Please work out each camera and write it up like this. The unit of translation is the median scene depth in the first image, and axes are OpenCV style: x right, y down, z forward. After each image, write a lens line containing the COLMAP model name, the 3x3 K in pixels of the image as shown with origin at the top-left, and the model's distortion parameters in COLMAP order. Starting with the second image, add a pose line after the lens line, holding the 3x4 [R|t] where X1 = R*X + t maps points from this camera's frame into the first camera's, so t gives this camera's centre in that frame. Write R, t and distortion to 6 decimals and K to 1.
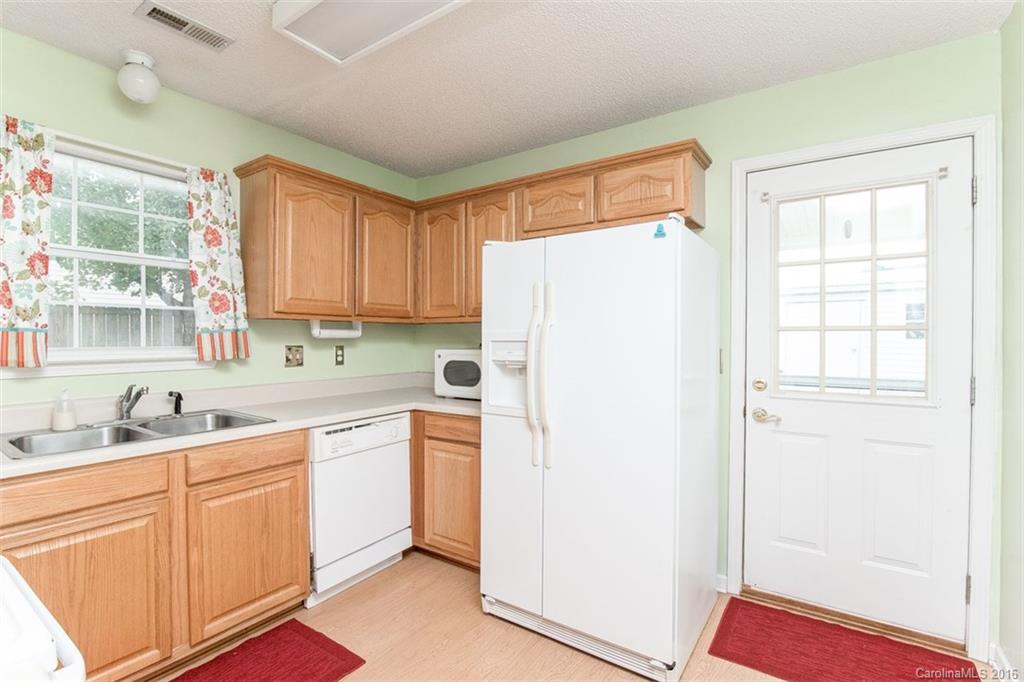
lens RADIAL K [[481.0, 0, 515.2], [0, 481.0, 341.2], [0, 0, 1]] dist [-0.020371, 0.001533]
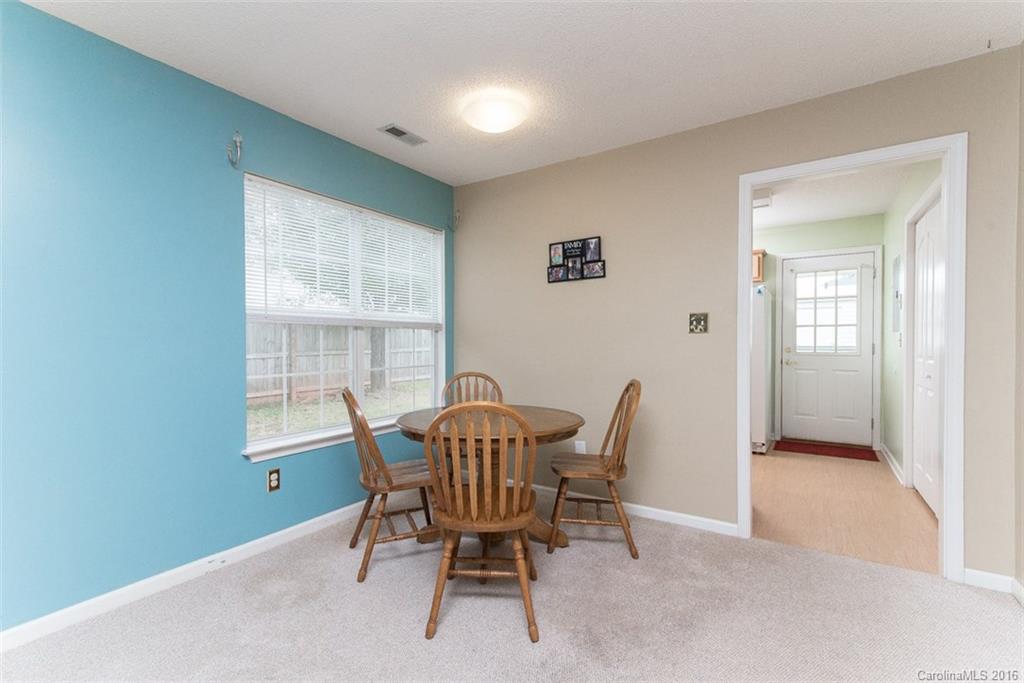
lens RADIAL K [[463.2, 0, 508.8], [0, 463.2, 351.5], [0, 0, 1]] dist [-0.004943, -0.000407]
pose [[0.999962, -0.007397, 0.004527, -0.901717], [0.007326, 0.999855, 0.015380, 0.054714], [-0.004640, -0.015346, 0.999871, -1.308000]]
